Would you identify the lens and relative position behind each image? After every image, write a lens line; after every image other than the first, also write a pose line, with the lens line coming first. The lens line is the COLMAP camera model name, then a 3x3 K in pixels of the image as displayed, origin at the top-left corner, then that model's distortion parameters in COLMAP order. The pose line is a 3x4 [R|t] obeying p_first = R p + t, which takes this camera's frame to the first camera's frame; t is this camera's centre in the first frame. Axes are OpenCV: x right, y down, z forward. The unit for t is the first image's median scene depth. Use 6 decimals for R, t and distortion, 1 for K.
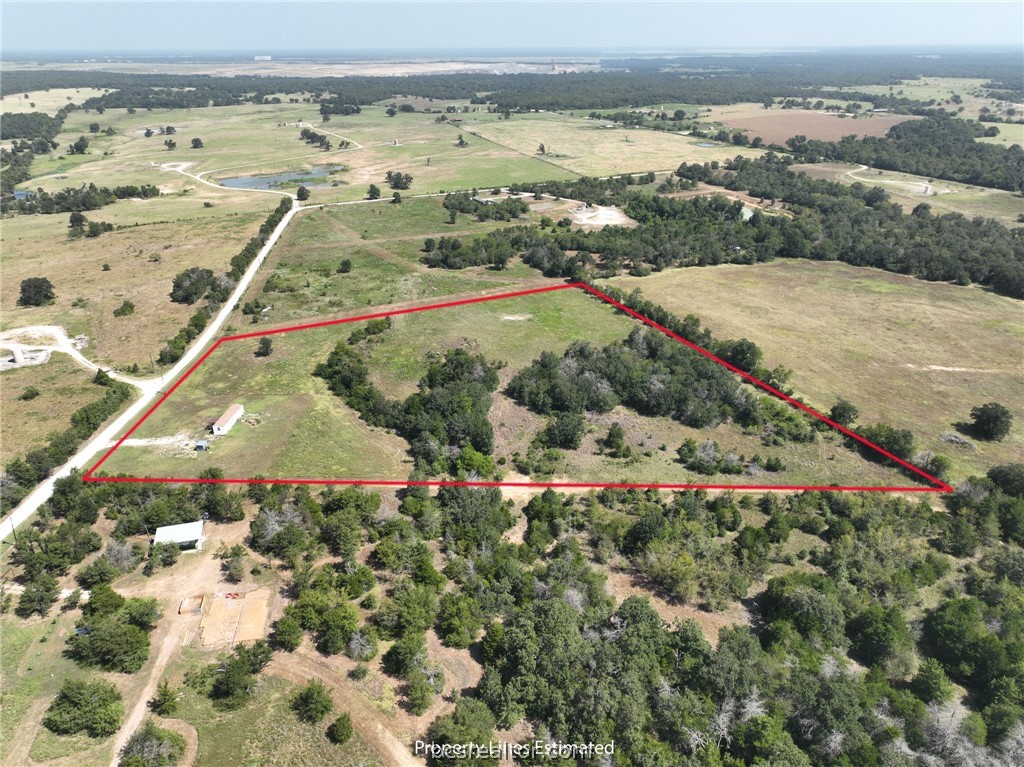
lens RADIAL K [[733.3, 0, 512.0], [0, 733.3, 383.5], [0, 0, 1]] dist [0.006444, 0.002811]
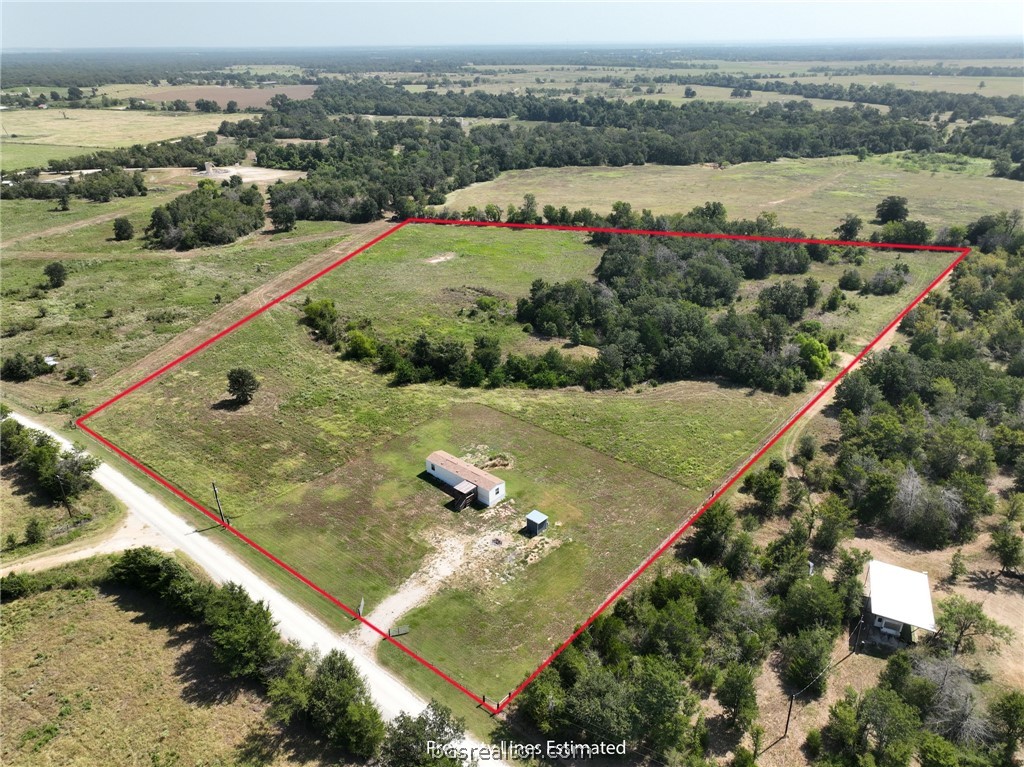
lens RADIAL K [[733.3, 0, 512.0], [0, 733.3, 383.5], [0, 0, 1]] dist [0.006444, 0.002811]
pose [[0.618248, -0.334401, 0.711298, -0.641995], [0.344112, 0.928797, 0.137558, -0.061870], [-0.706651, 0.159721, 0.689299, 0.574337]]
